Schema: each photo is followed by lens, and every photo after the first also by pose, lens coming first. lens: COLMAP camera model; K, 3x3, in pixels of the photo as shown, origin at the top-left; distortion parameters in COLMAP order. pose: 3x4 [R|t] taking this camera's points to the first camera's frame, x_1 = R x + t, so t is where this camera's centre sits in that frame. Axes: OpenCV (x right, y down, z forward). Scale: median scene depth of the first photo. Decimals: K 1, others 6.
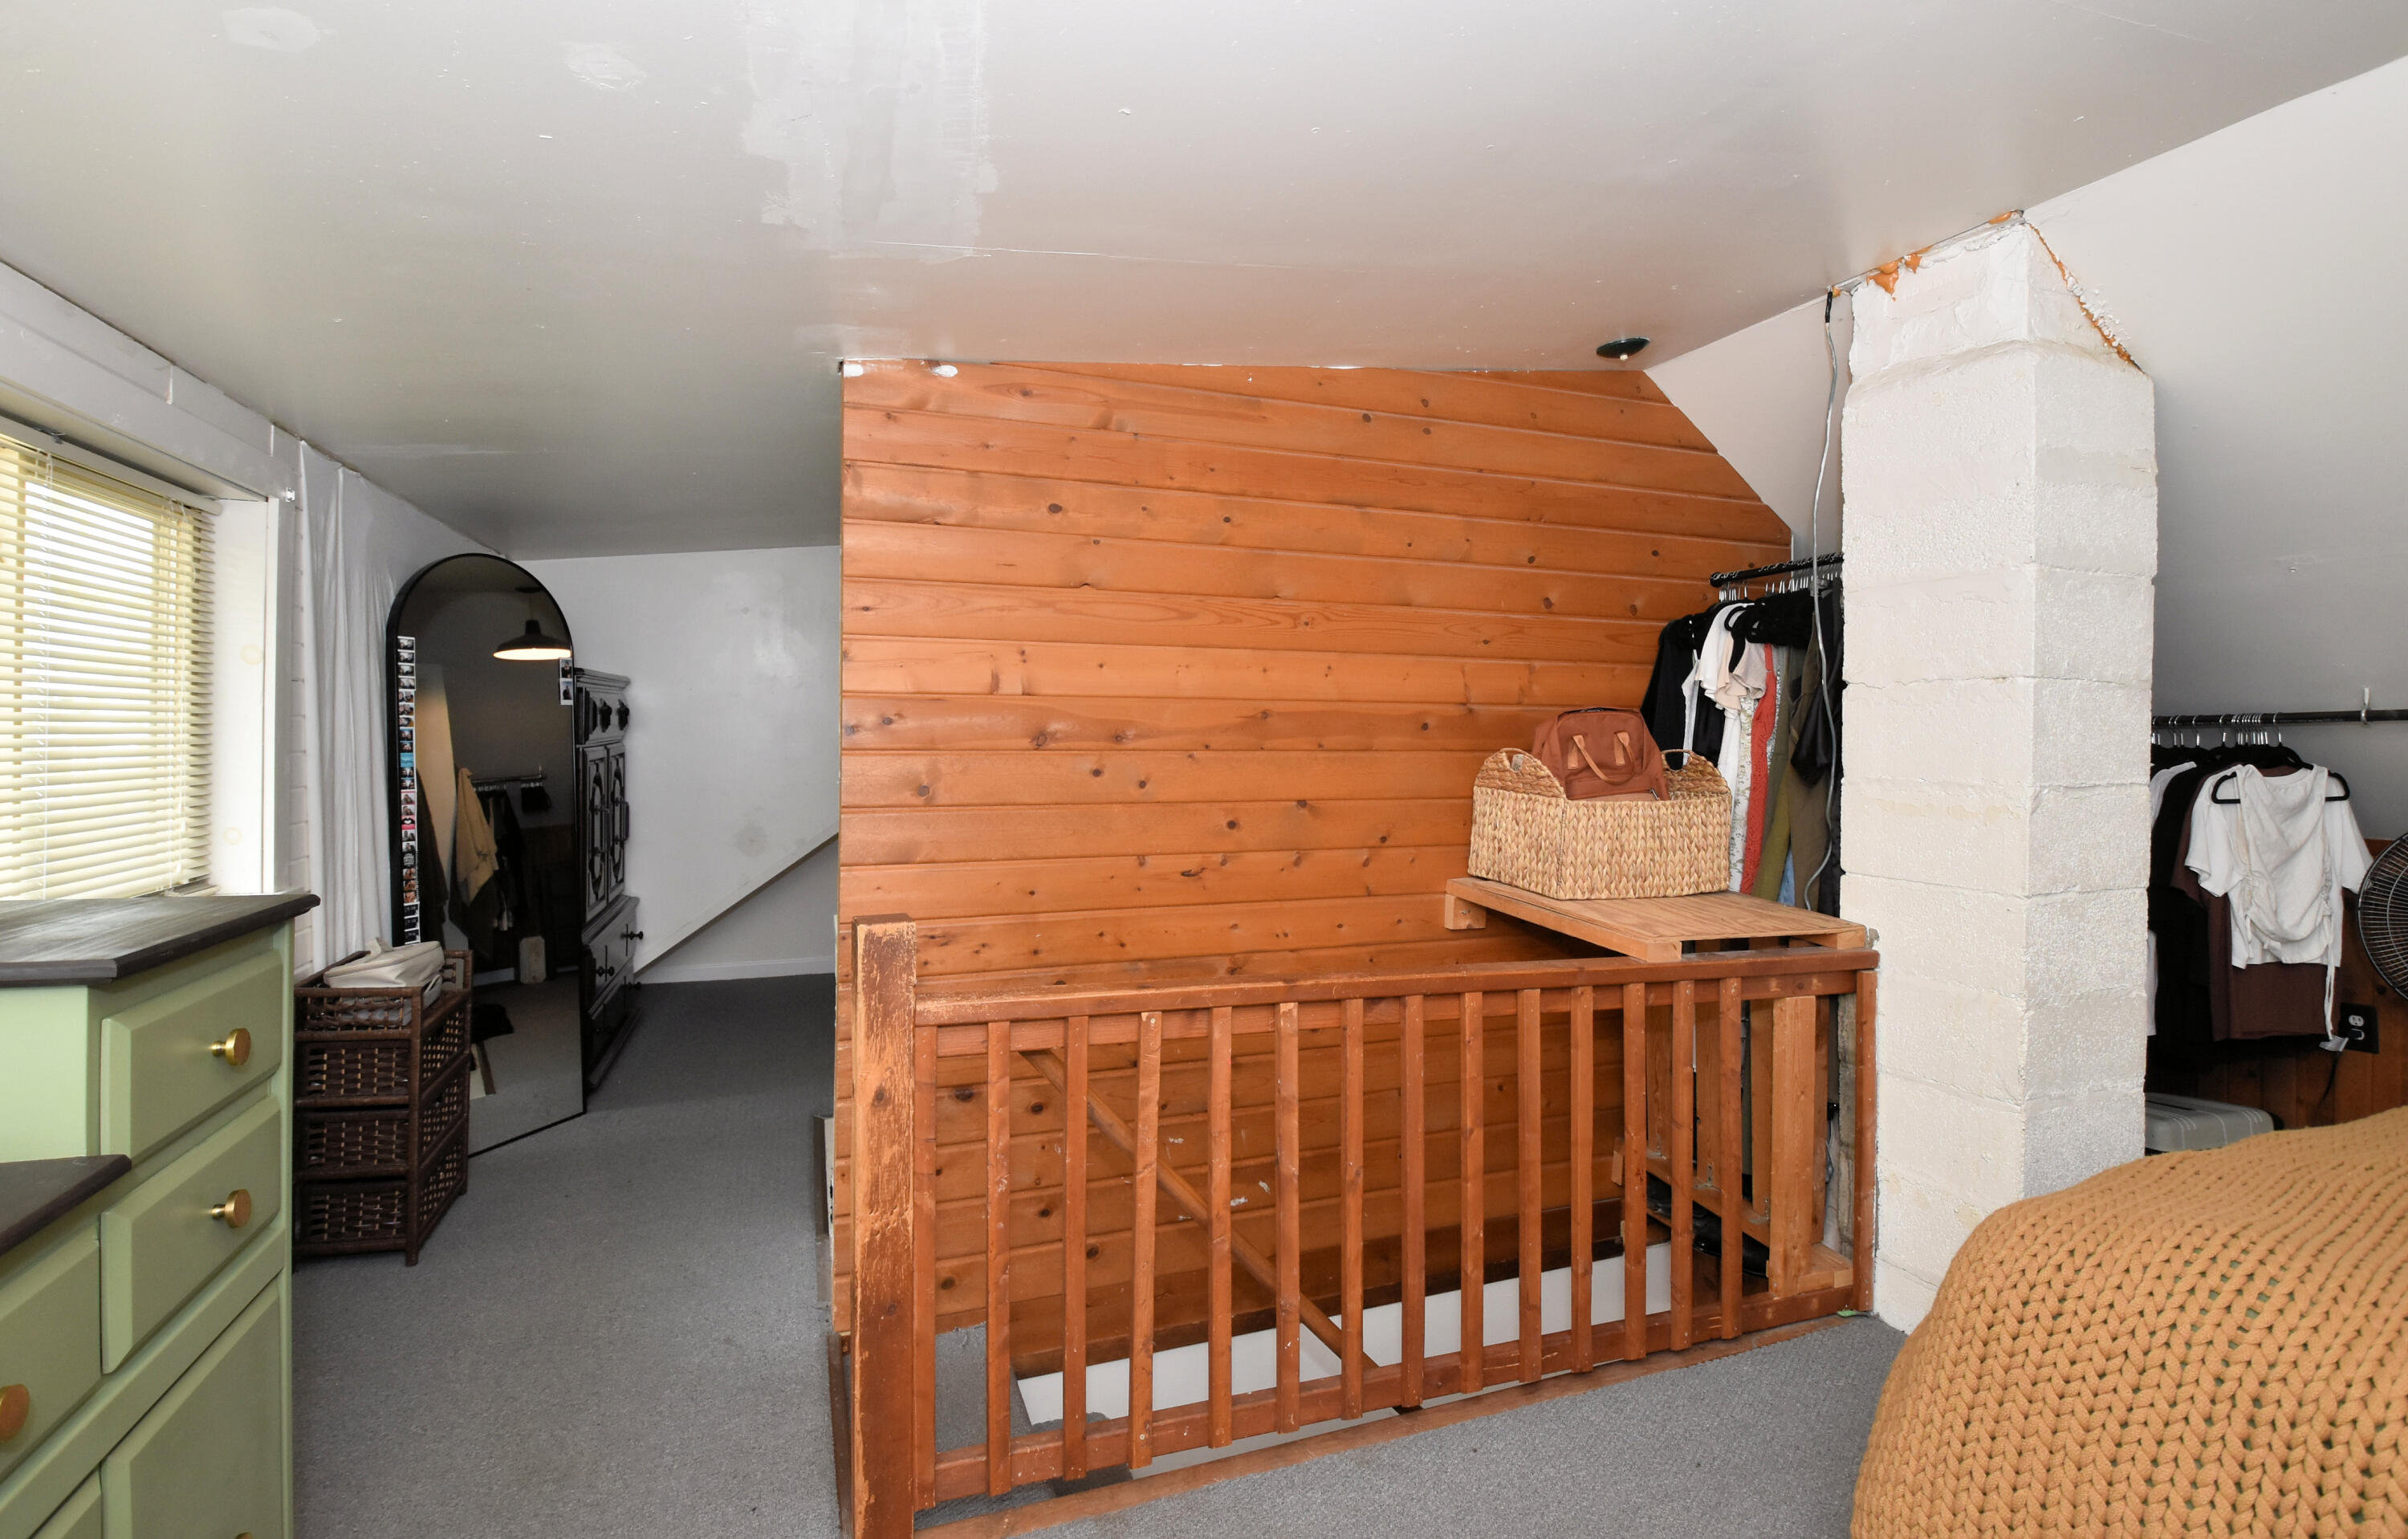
lens RADIAL K [[1057.1, 0, 1197.3], [0, 1057.1, 758.4], [0, 0, 1]] dist [-0.002395, -0.000304]
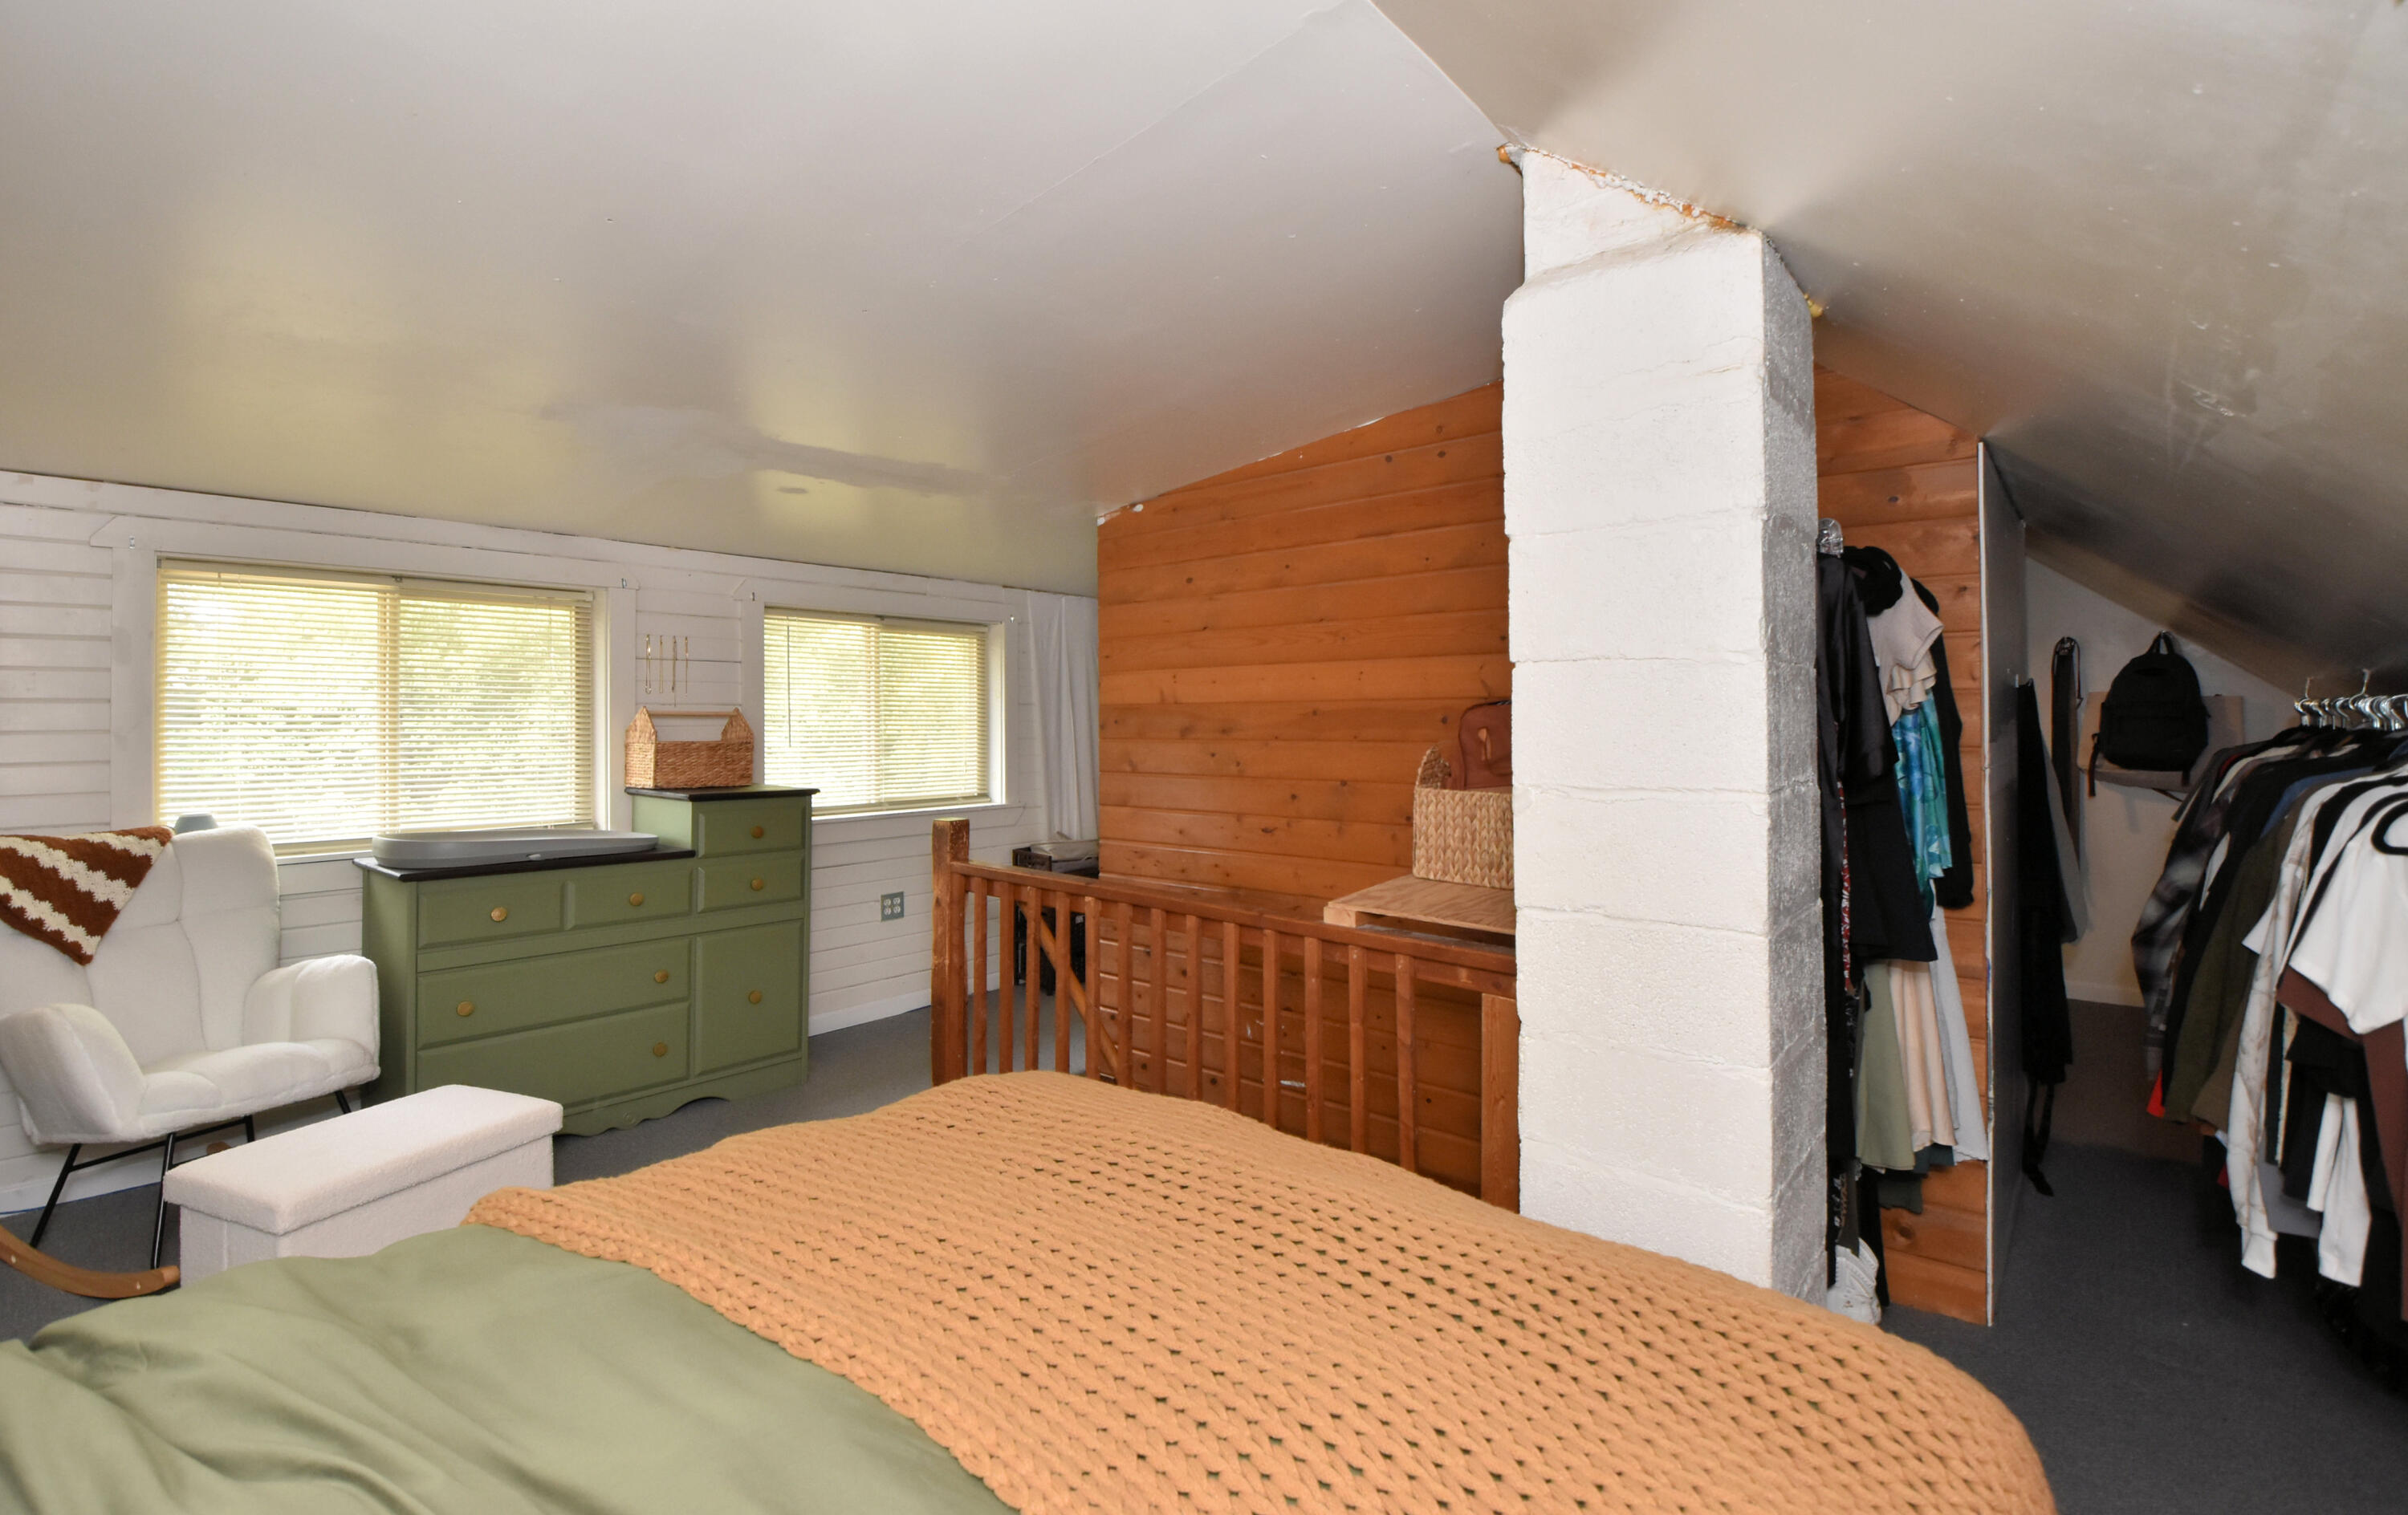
lens RADIAL K [[1051.4, 0, 1207.9], [0, 1051.4, 747.0], [0, 0, 1]] dist [-0.000188, -0.016986]
pose [[0.493772, 0.010629, -0.869526, 1.128568], [-0.018504, 0.999827, 0.001714, 0.000831], [0.869394, 0.015243, 0.493884, 0.262140]]
